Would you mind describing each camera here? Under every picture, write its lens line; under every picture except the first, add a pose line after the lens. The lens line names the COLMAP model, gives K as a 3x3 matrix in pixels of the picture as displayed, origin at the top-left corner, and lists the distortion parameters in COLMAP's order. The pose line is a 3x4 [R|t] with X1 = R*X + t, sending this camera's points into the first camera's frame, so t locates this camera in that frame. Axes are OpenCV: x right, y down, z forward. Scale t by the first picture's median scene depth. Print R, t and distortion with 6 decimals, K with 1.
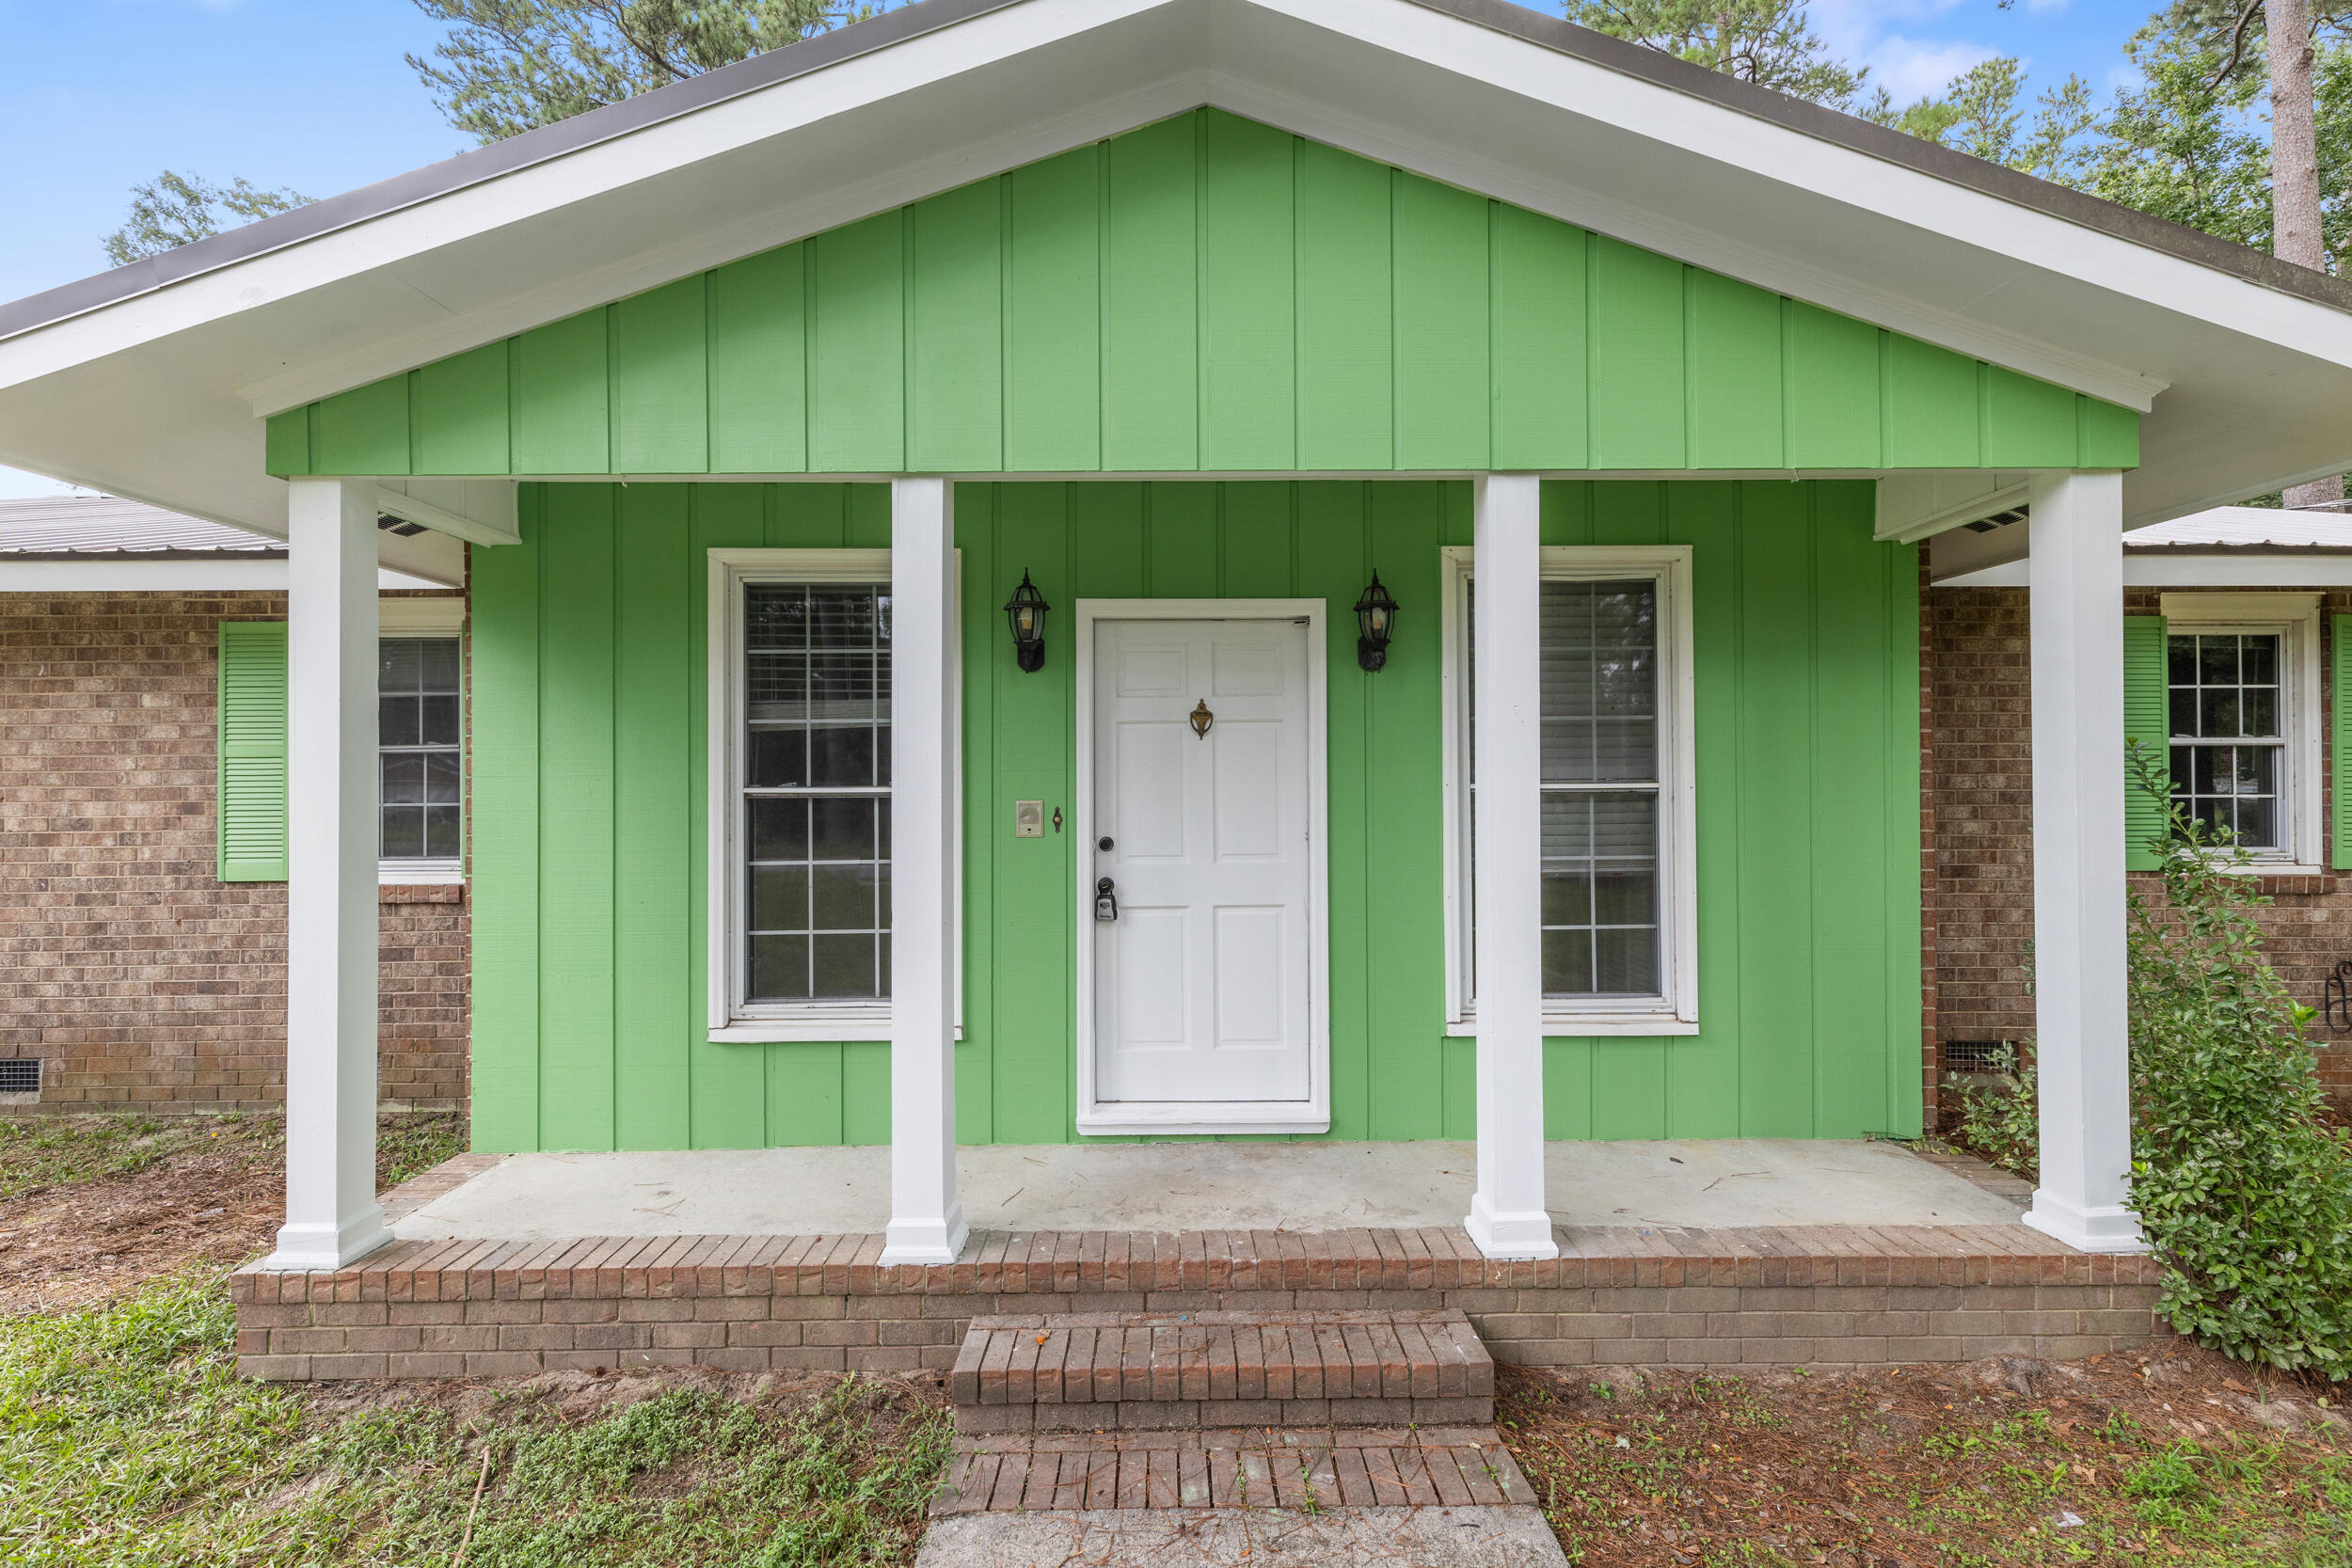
lens RADIAL K [[1045.0, 0, 1180.4], [0, 1045.0, 783.1], [0, 0, 1]] dist [0.005520, 0.000063]
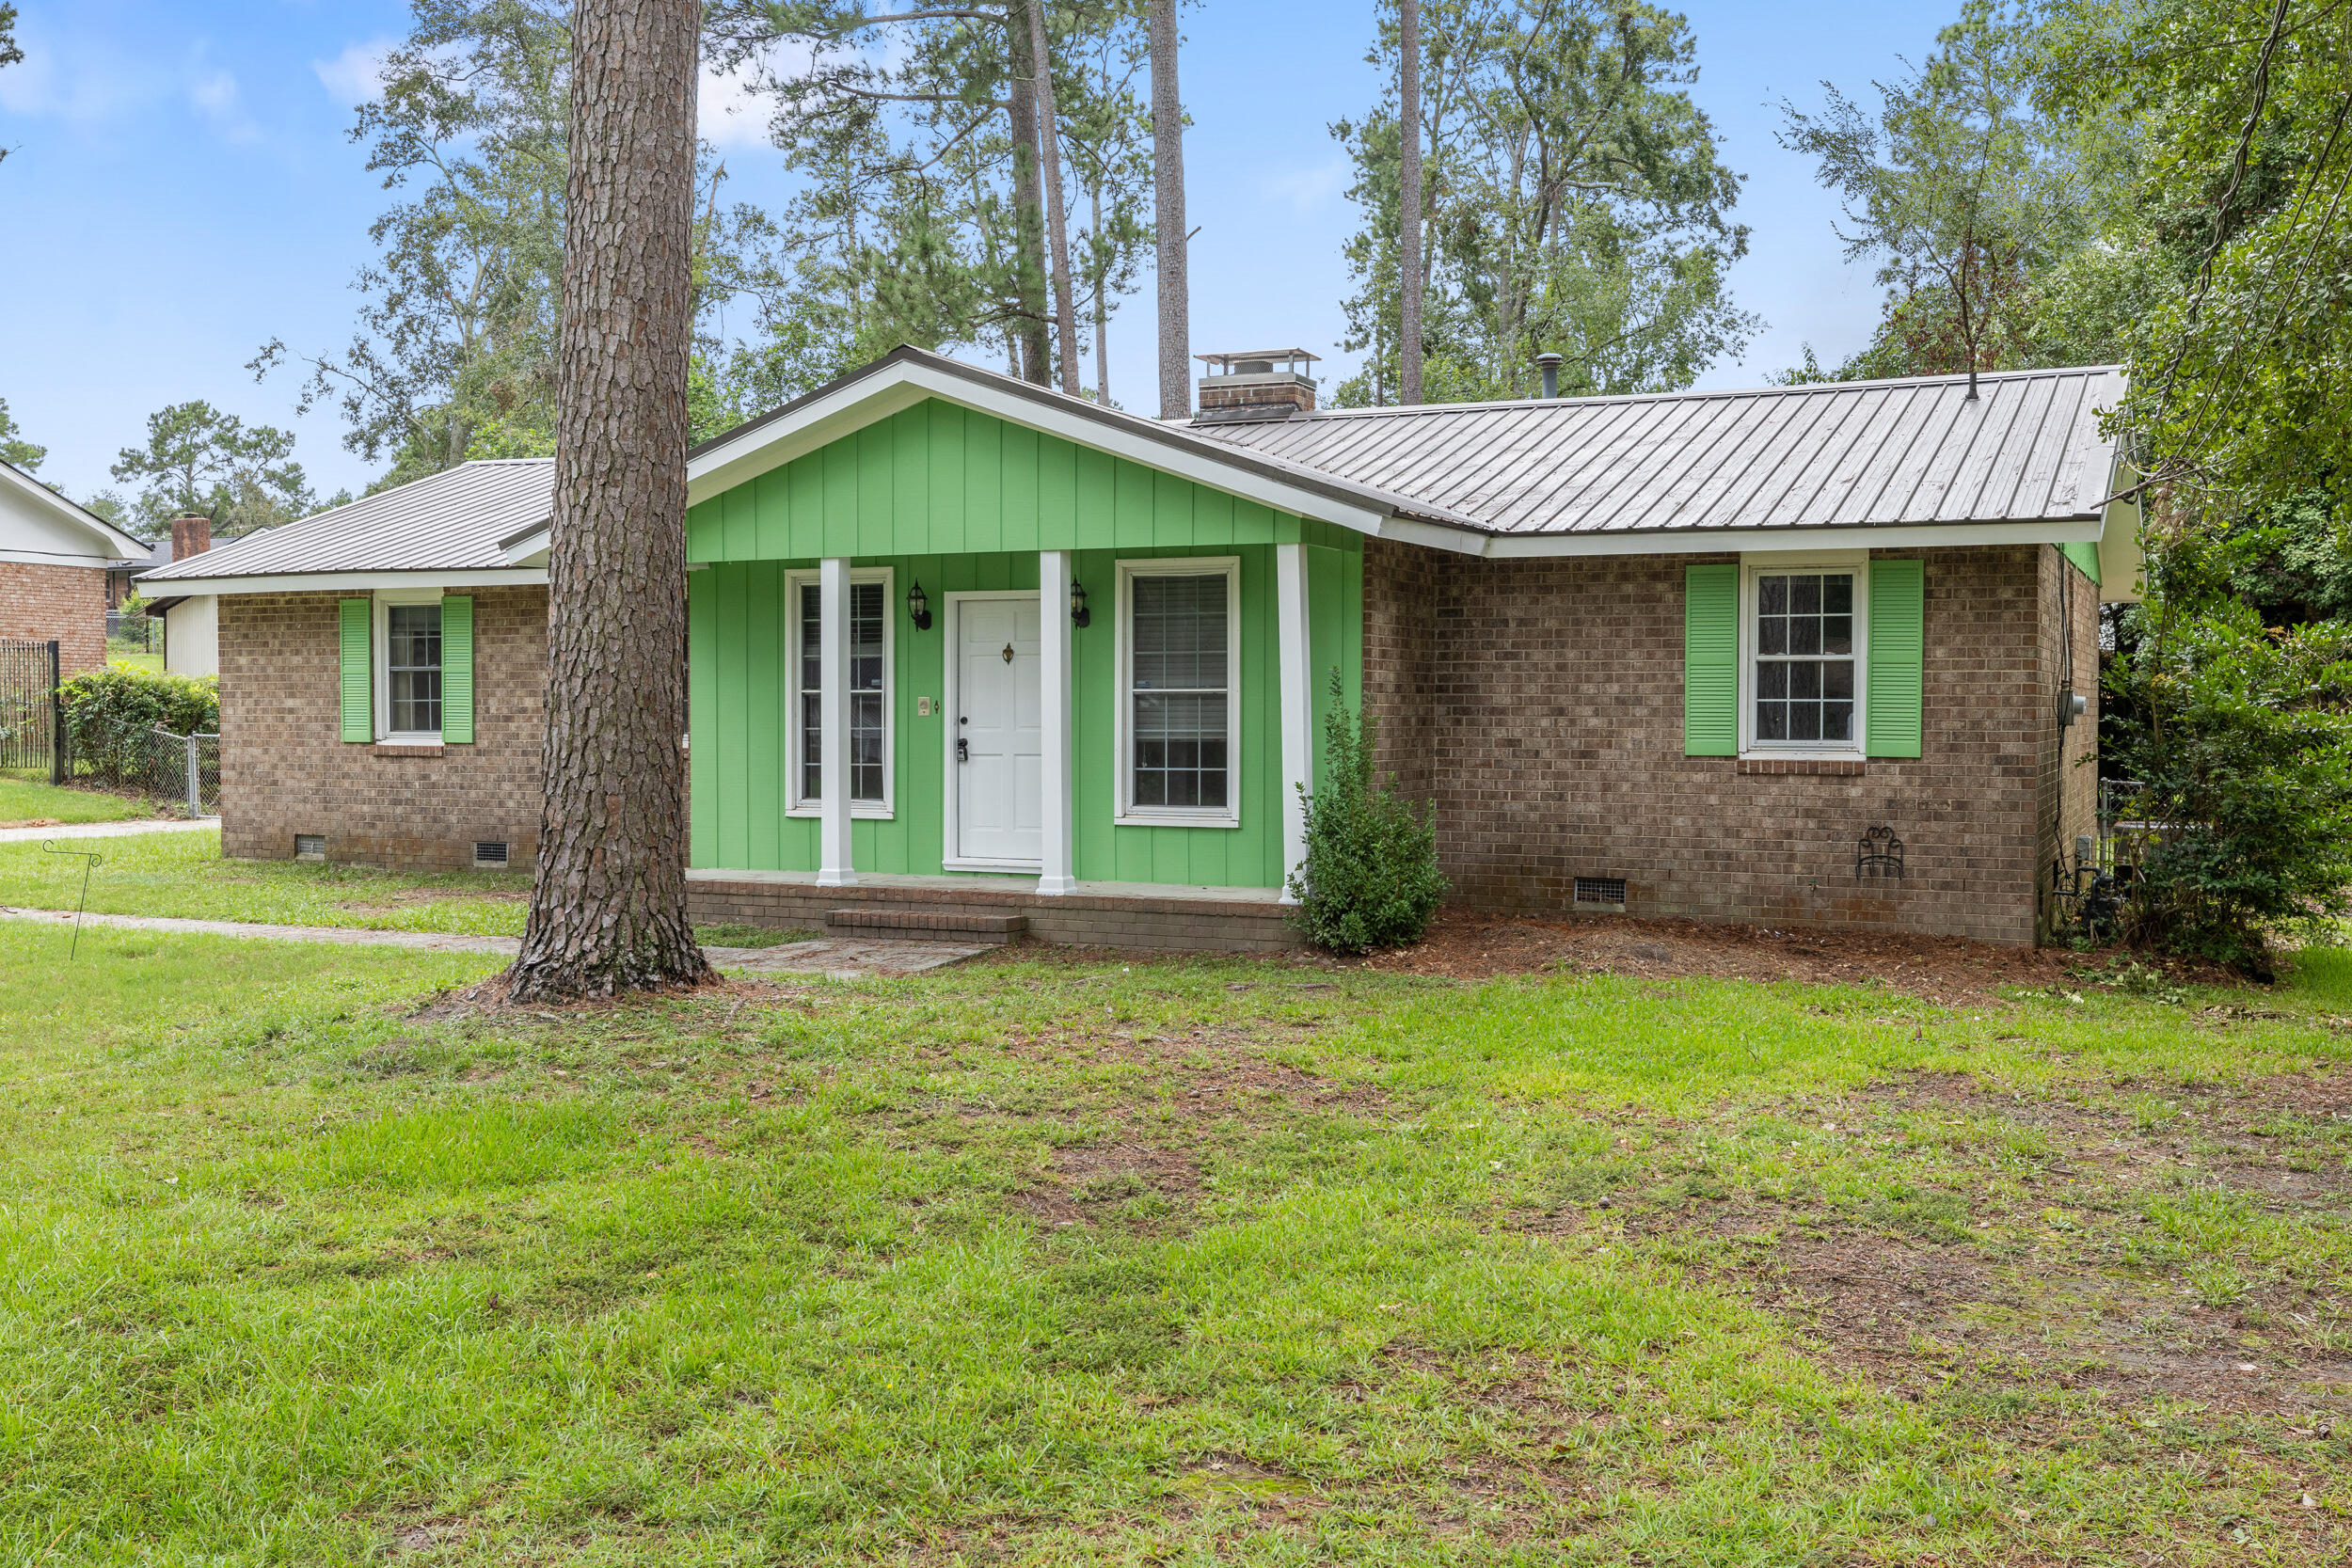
lens RADIAL K [[2372.8, 0, 1175.2], [0, 2372.8, 782.2], [0, 0, 1]] dist [0.011655, 0.000000]
pose [[0.896702, 0.019947, -0.442186, 1.685331], [-0.002375, 0.999187, 0.040256, -0.002820], [0.442629, -0.035048, 0.896020, -2.074989]]
